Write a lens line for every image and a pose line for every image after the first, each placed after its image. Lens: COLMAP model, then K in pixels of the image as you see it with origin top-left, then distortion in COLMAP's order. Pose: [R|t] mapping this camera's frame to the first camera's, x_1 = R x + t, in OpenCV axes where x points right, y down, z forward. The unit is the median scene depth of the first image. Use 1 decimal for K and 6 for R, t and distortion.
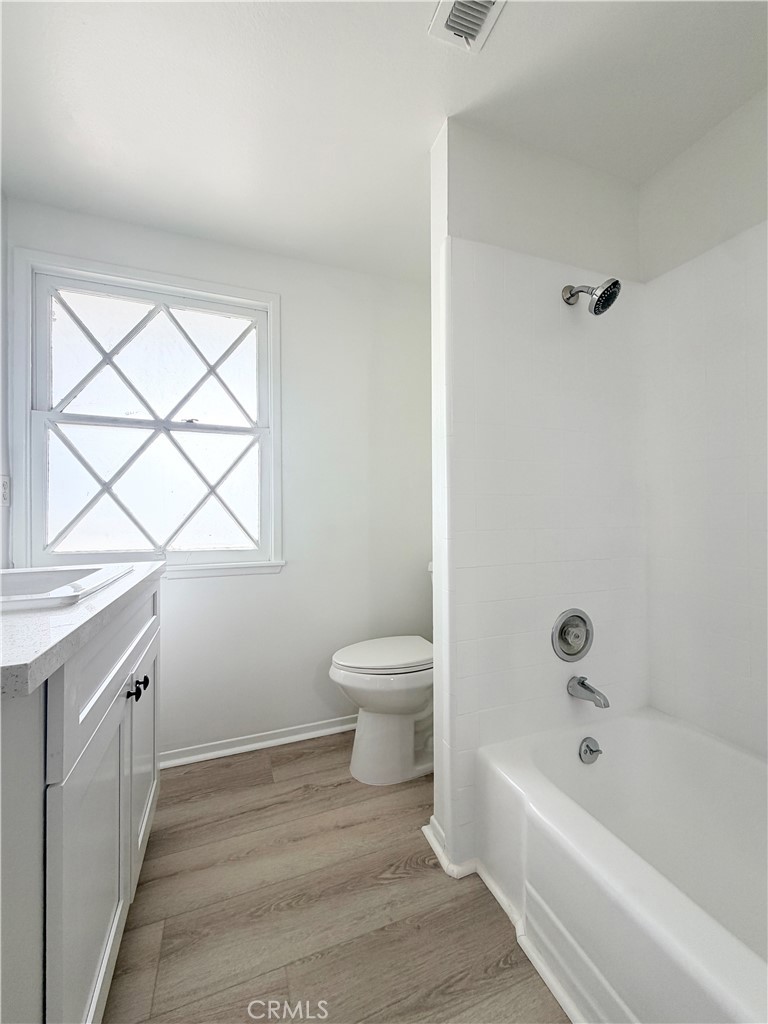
lens RADIAL K [[402.9, 0, 384.0], [0, 402.9, 512.0], [0, 0, 1]] dist [-0.007026, -0.000031]
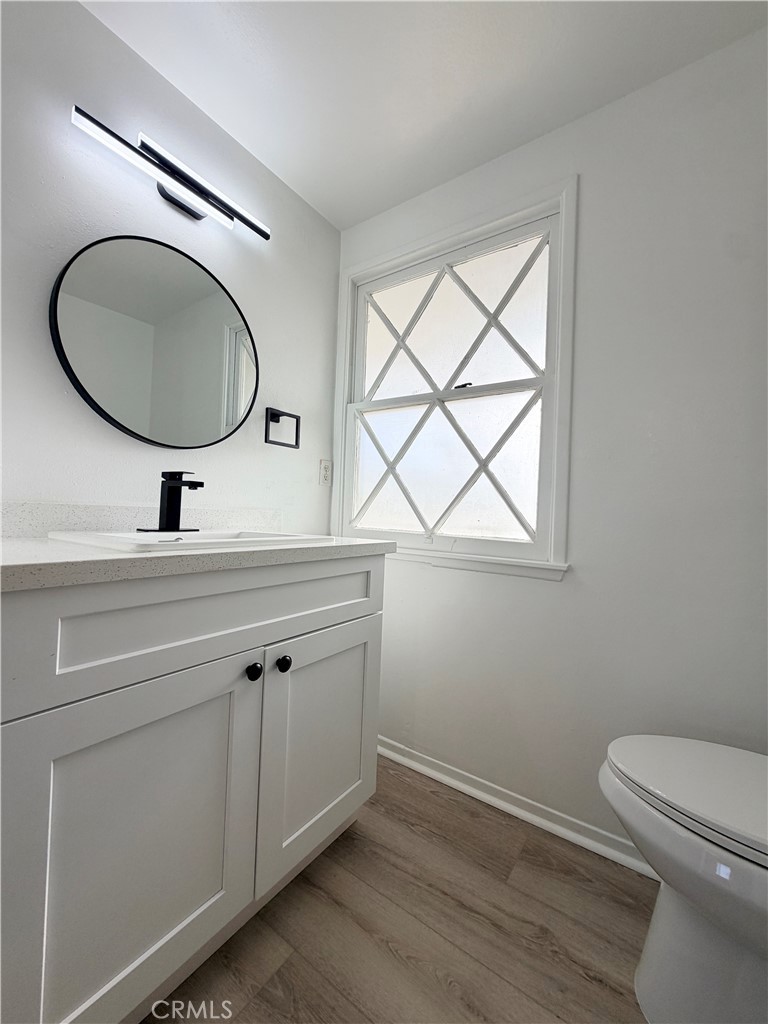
lens RADIAL K [[402.9, 0, 384.0], [0, 402.9, 512.0], [0, 0, 1]] dist [-0.007026, -0.000031]
pose [[0.557868, 0.022084, -0.829636, 0.148763], [-0.040106, 0.999195, -0.000371, 0.051349], [0.828960, 0.033480, 0.558305, 0.401496]]
